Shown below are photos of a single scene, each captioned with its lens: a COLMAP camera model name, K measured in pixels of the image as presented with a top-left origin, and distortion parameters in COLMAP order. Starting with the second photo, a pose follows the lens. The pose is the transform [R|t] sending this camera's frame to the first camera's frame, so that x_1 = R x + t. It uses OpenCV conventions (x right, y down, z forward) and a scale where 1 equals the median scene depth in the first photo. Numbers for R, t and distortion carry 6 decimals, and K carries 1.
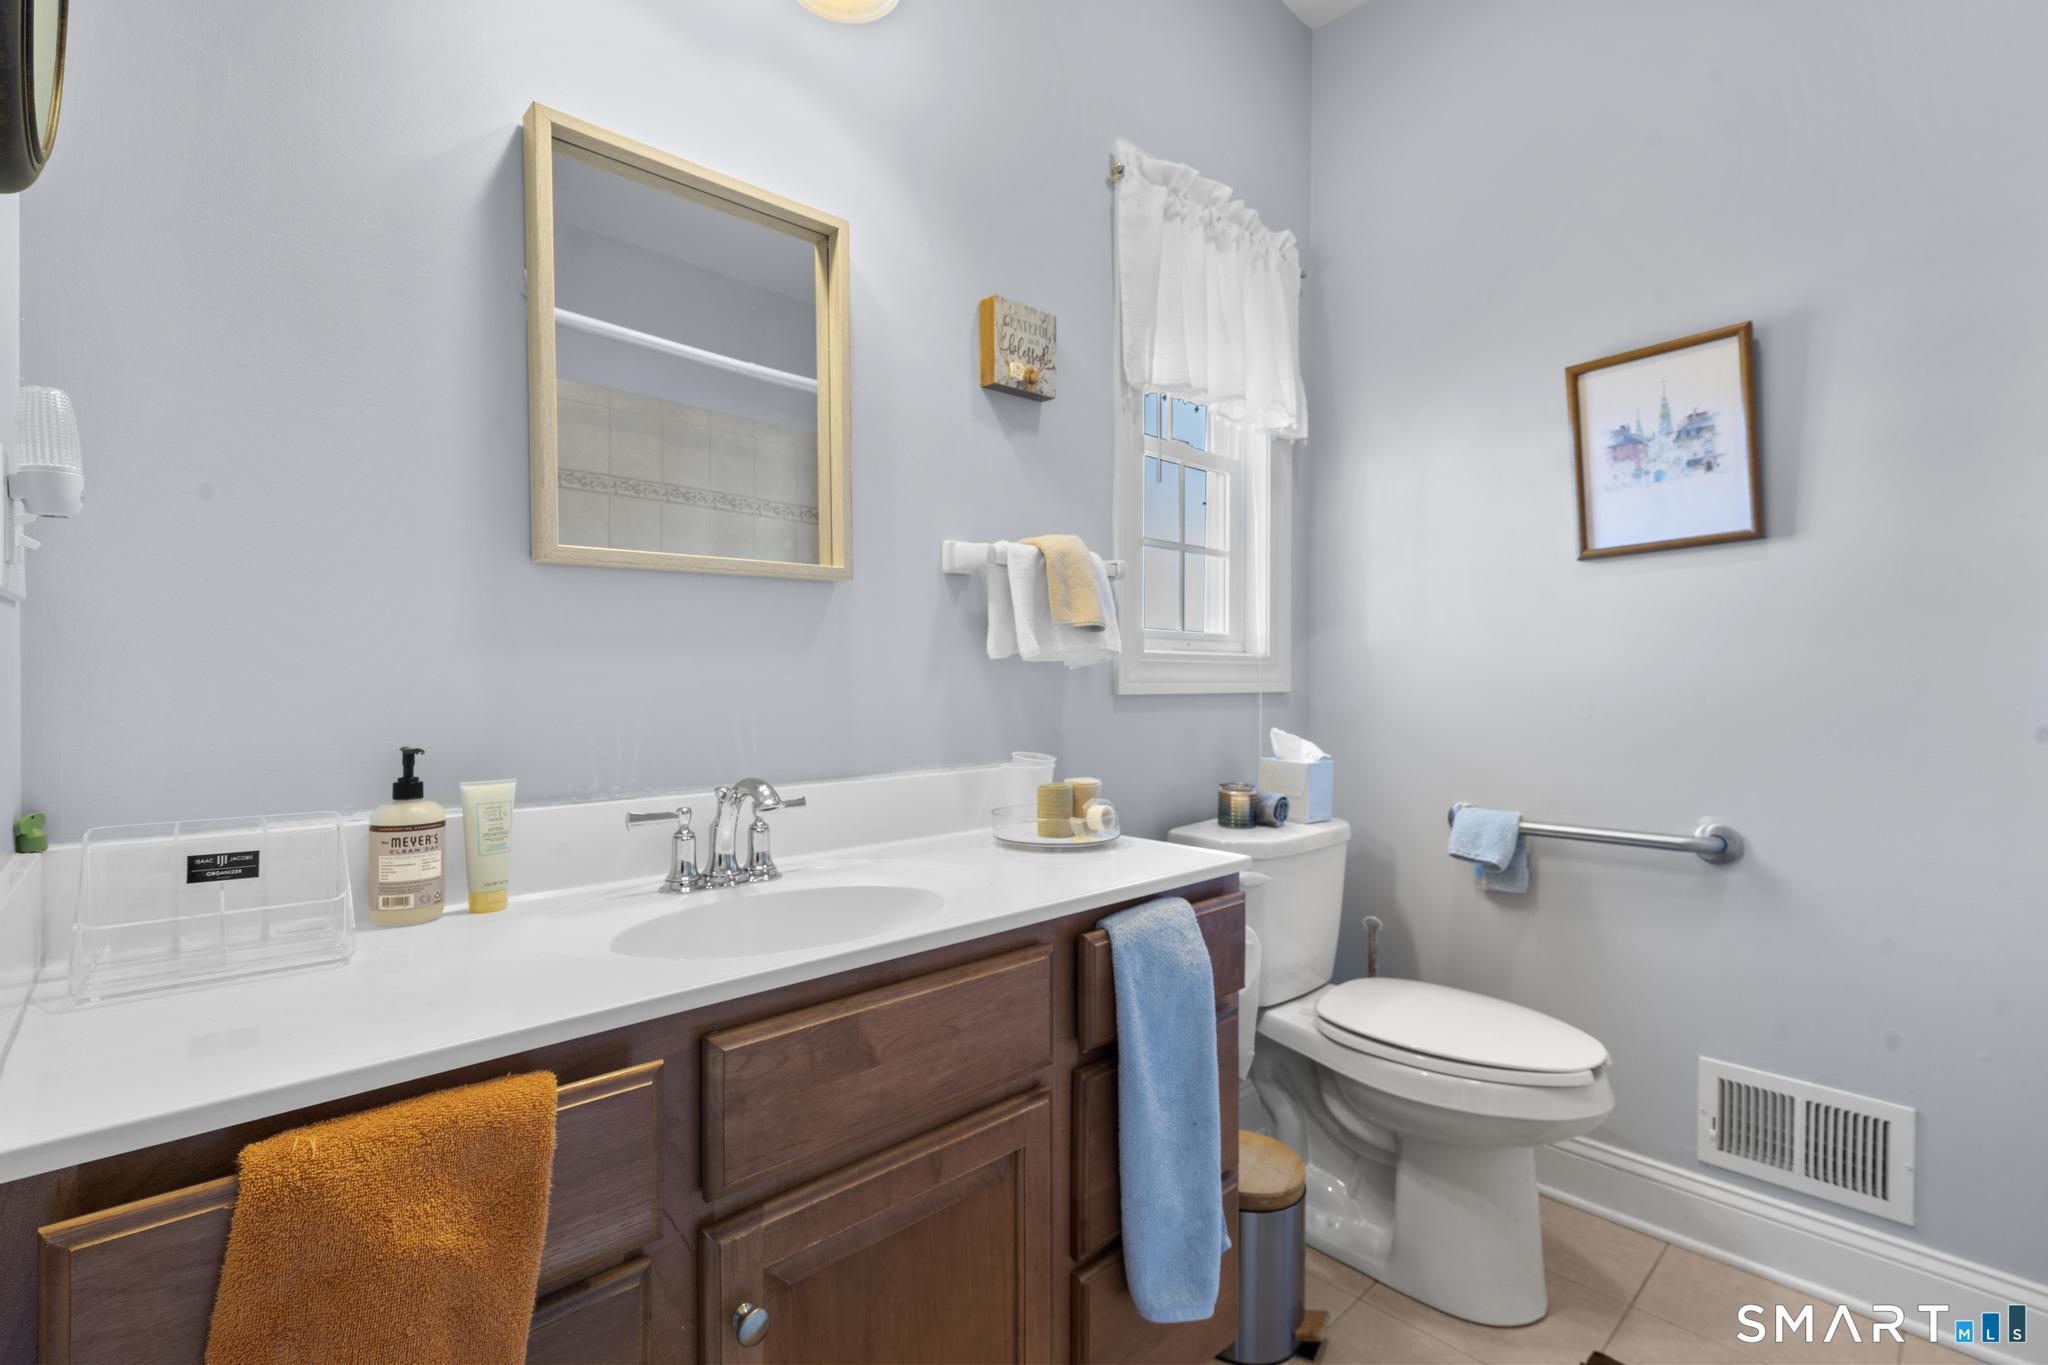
lens RADIAL K [[915.1, 0, 1019.9], [0, 915.1, 682.4], [0, 0, 1]] dist [-0.010274, 0.003890]
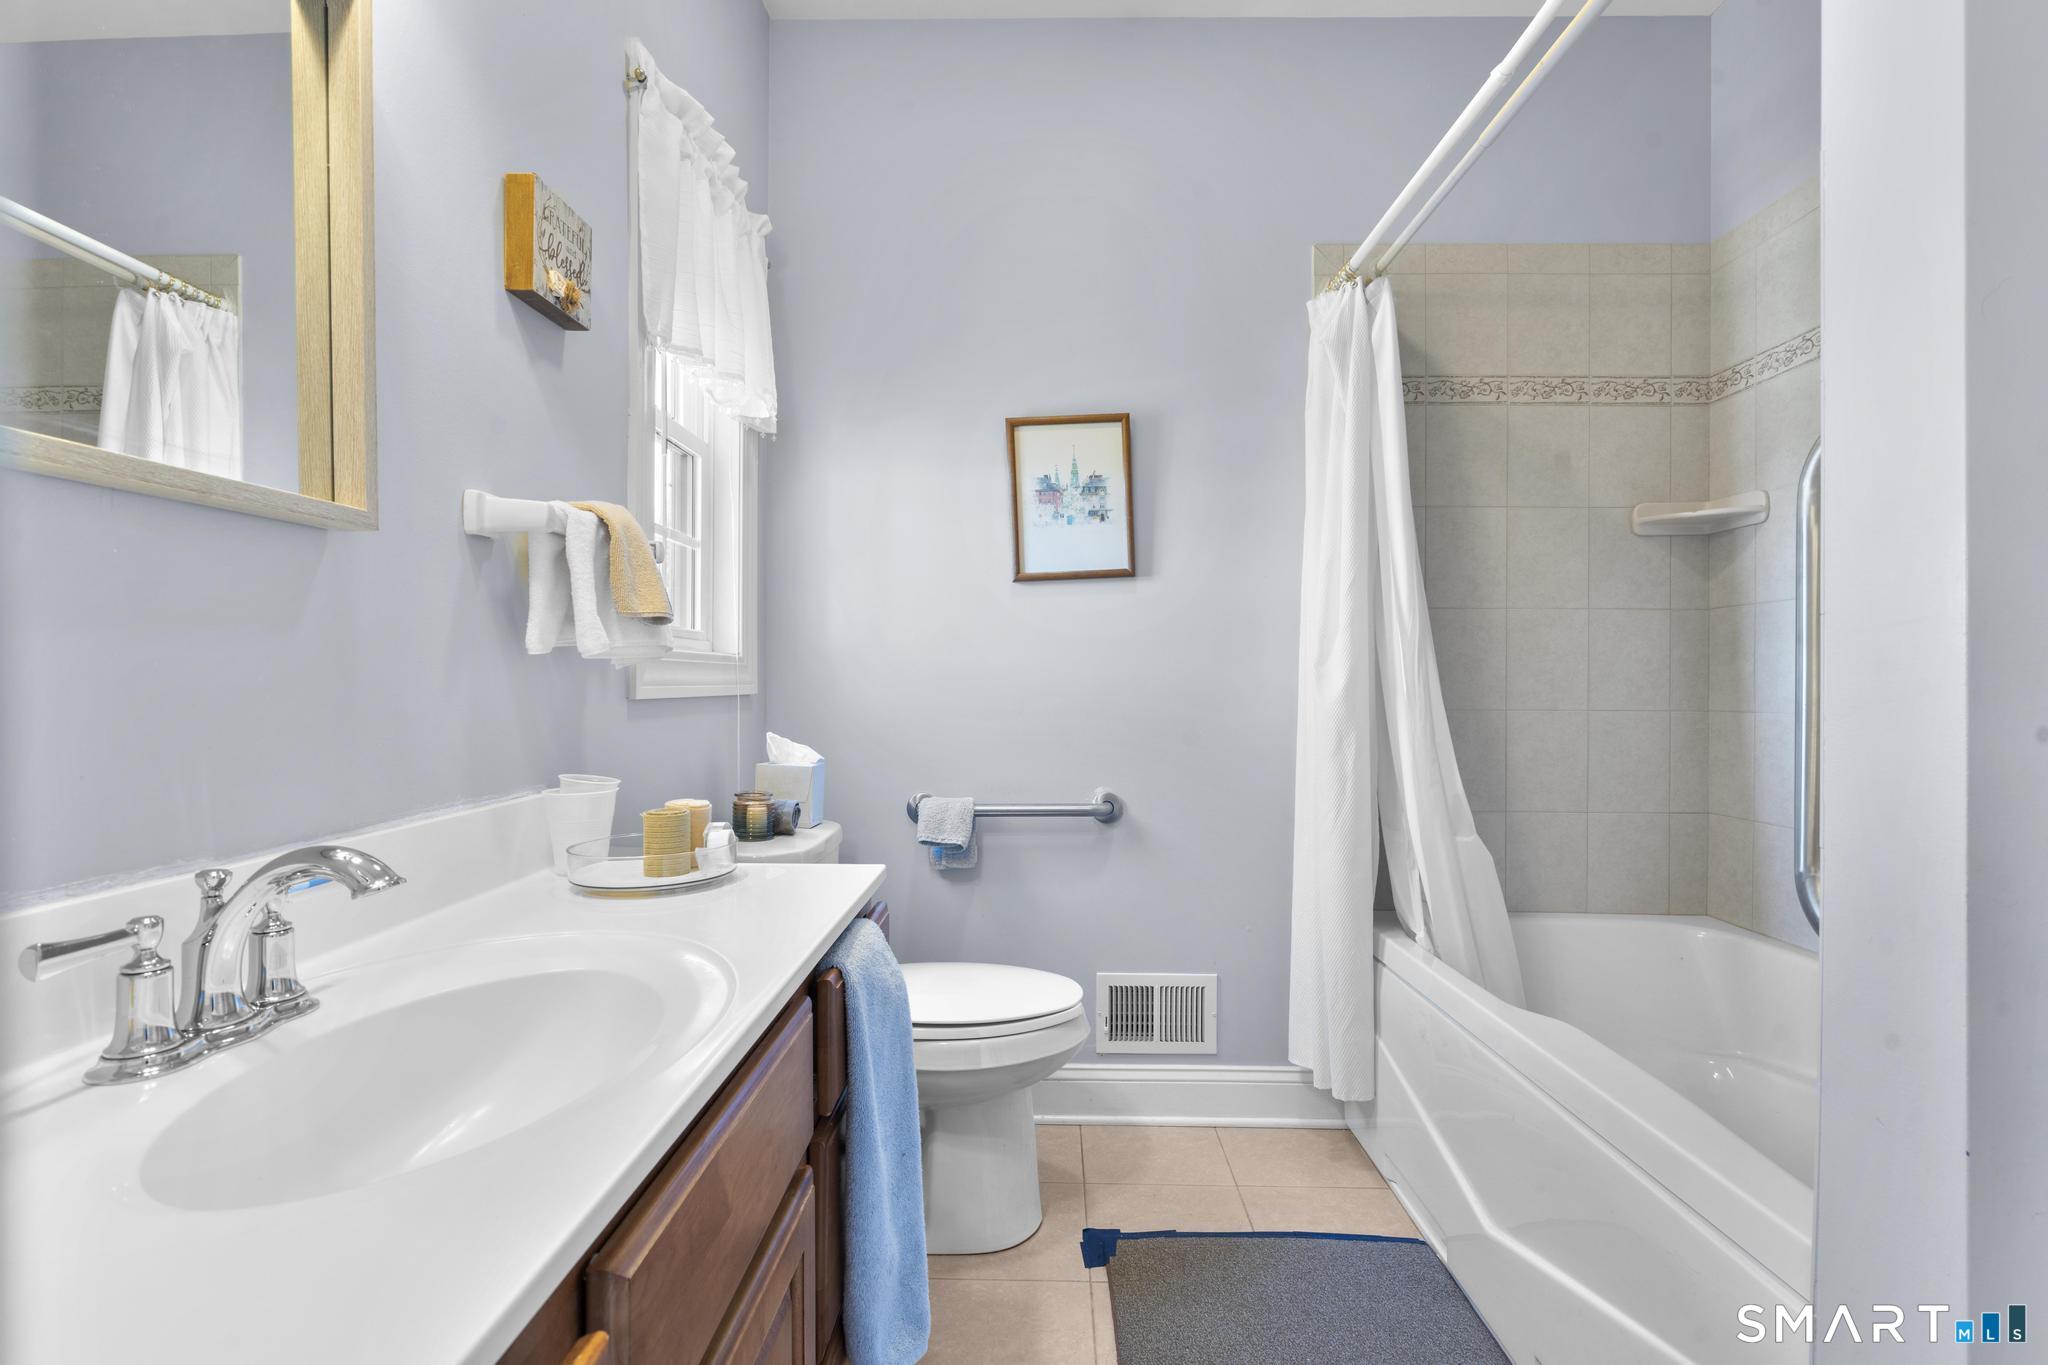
lens RADIAL K [[915.1, 0, 1021.4], [0, 915.1, 683.6], [0, 0, 1]] dist [-0.010274, 0.003890]
pose [[0.704625, -0.001376, 0.709579, -0.254495], [0.001667, 0.999999, 0.000284, -0.000835], [-0.709578, 0.000983, 0.704626, 0.163988]]
